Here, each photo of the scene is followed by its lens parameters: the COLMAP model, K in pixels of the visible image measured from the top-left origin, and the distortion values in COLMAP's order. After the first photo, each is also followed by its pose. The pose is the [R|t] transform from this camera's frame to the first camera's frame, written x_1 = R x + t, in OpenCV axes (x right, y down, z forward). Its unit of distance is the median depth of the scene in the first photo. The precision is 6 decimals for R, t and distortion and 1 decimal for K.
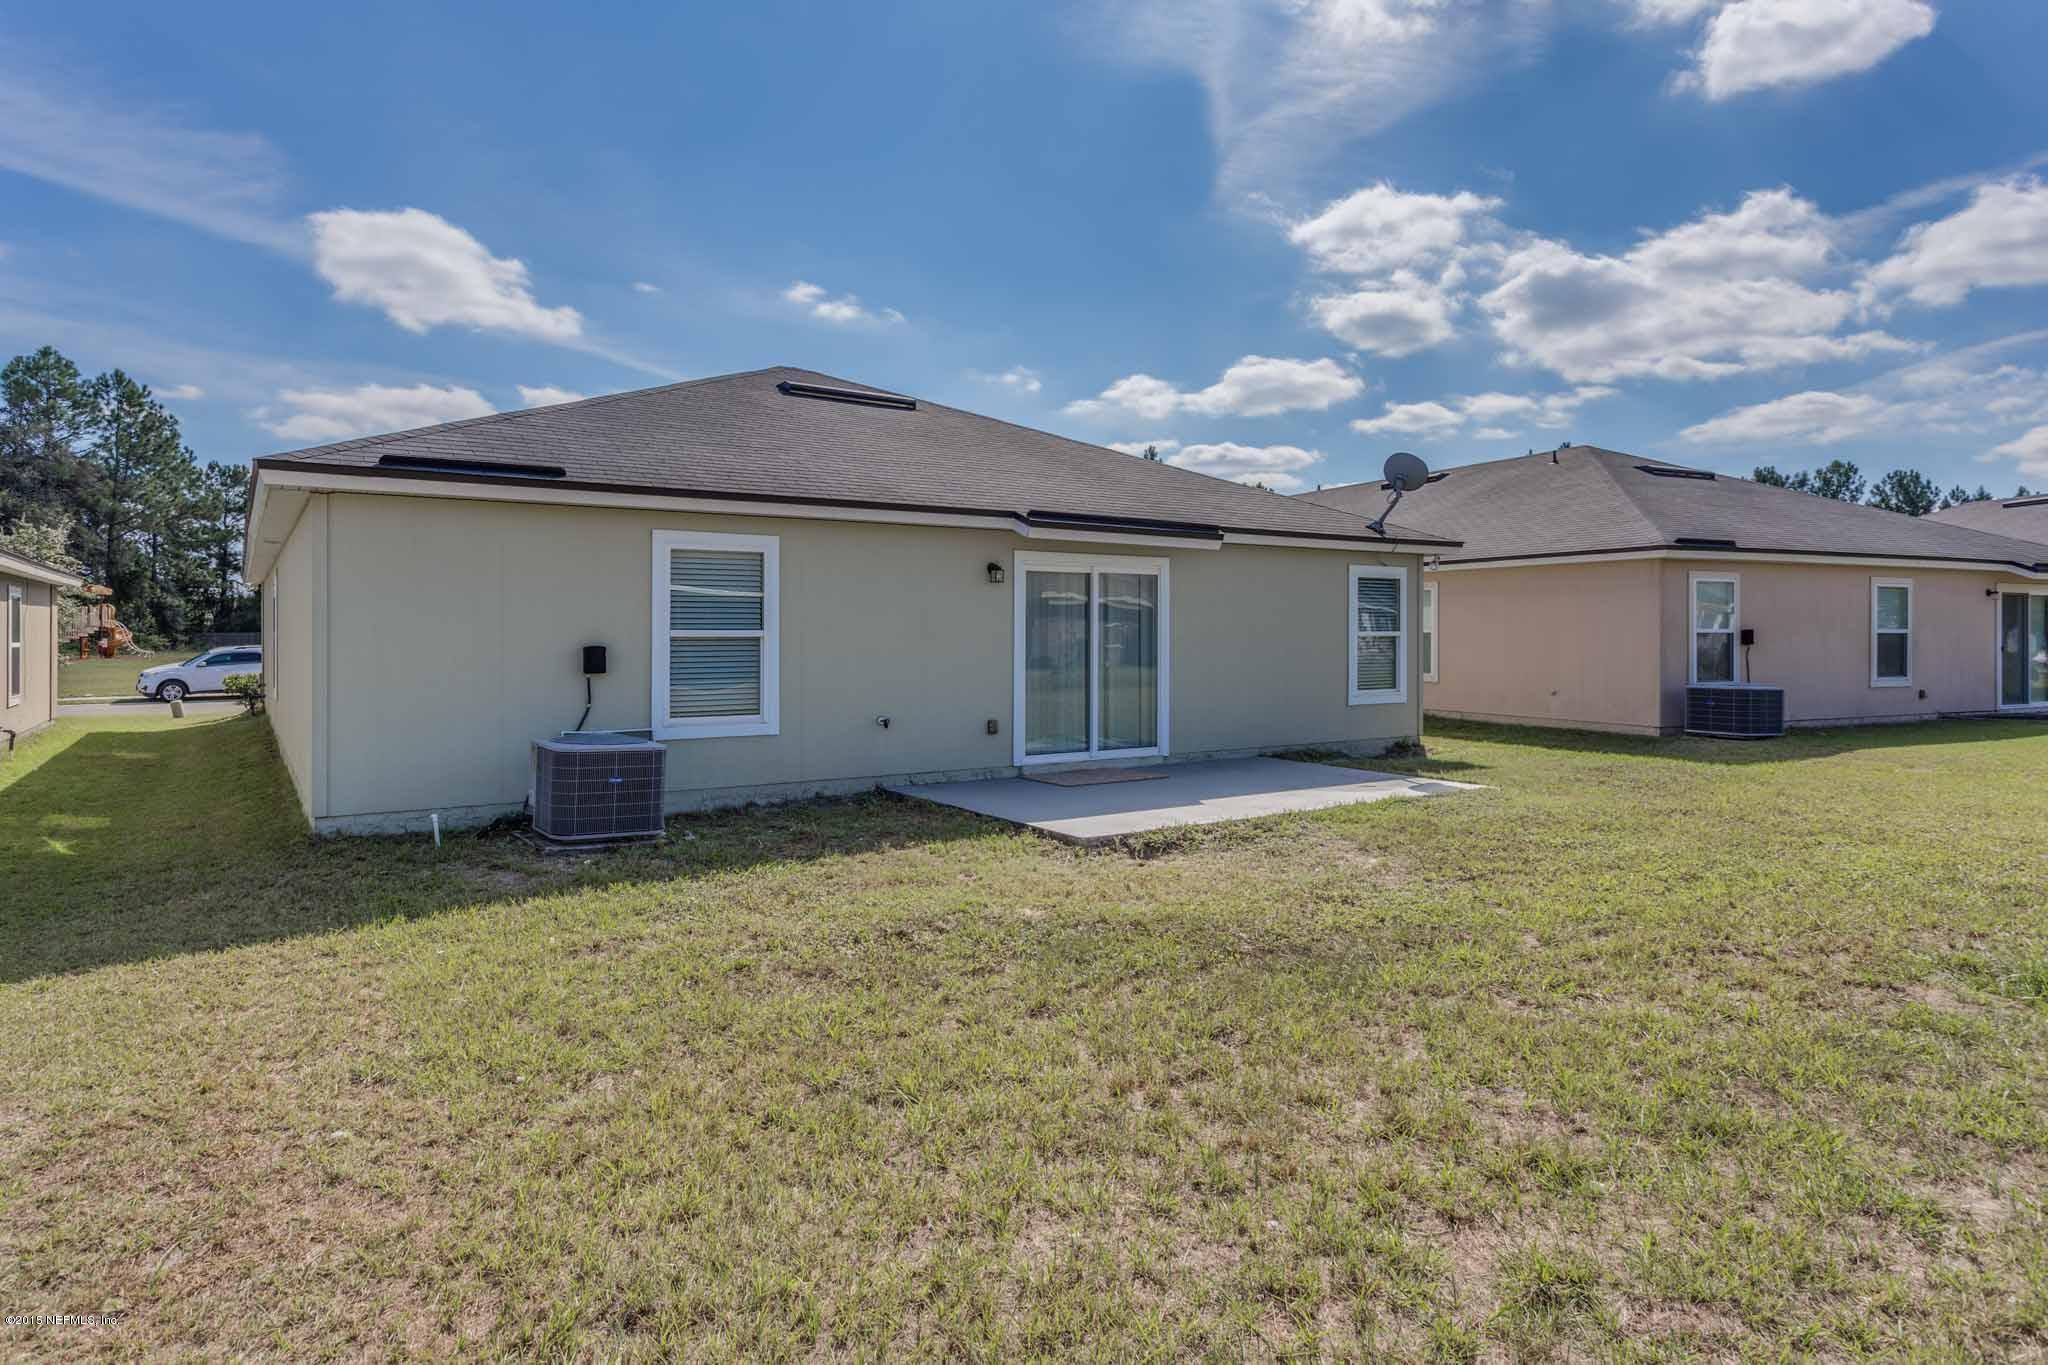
lens RADIAL K [[1177.5, 0, 1027.5], [0, 1177.5, 626.9], [0, 0, 1]] dist [-0.000561, 0.003017]
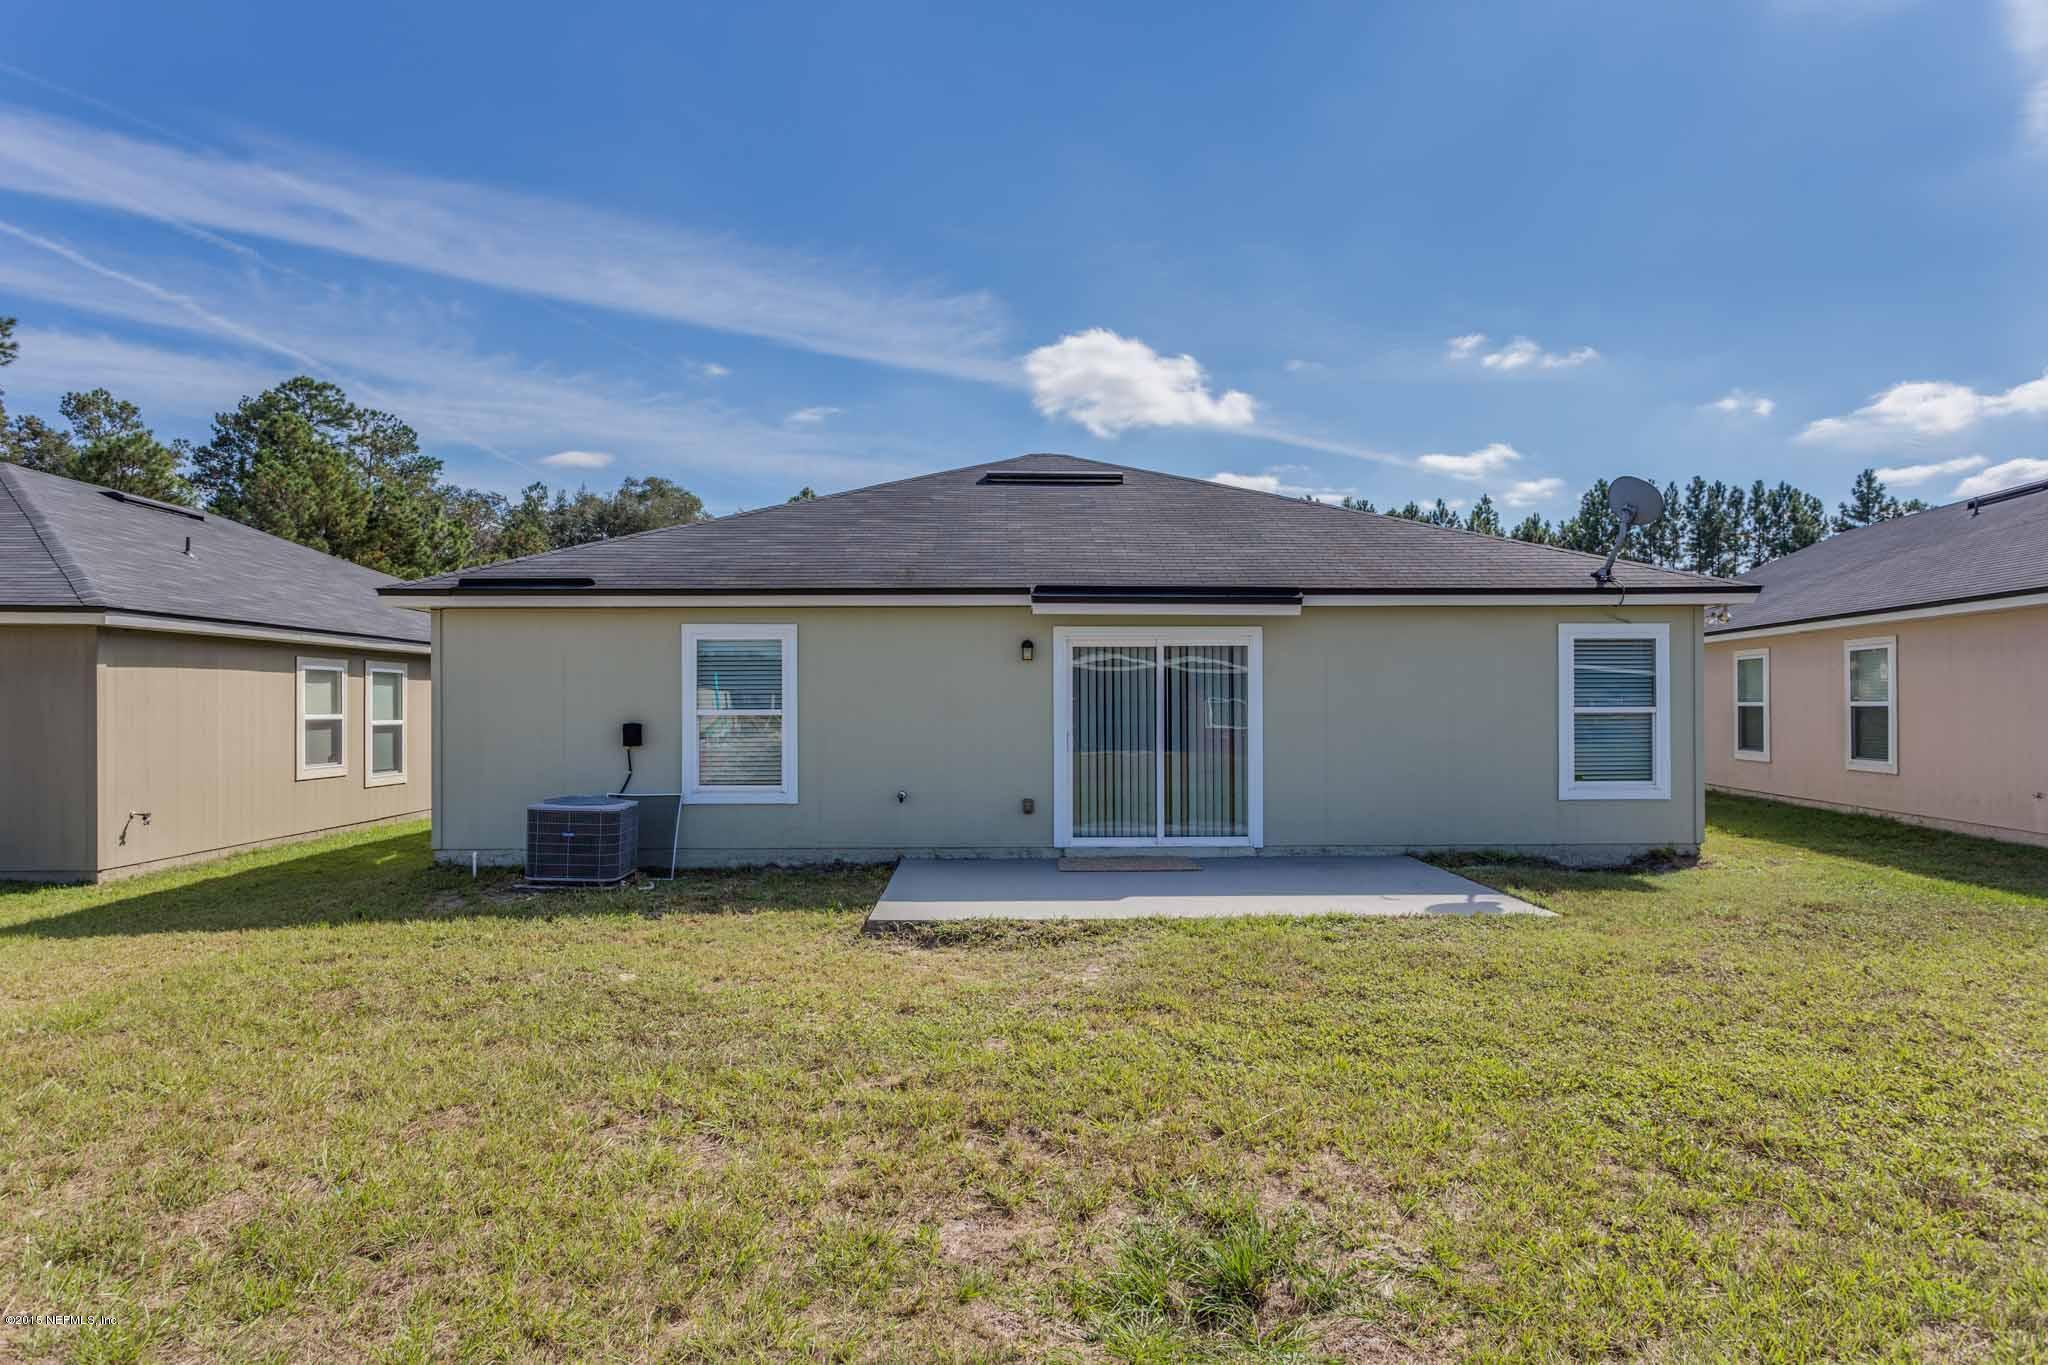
lens RADIAL K [[1169.0, 0, 1015.1], [0, 1169.0, 705.7], [0, 0, 1]] dist [-0.014331, 0.004174]
pose [[0.839279, -0.001514, -0.543699, 0.456779], [0.006091, 0.999960, 0.006617, -0.005501], [0.543667, -0.008865, 0.839254, 0.158101]]
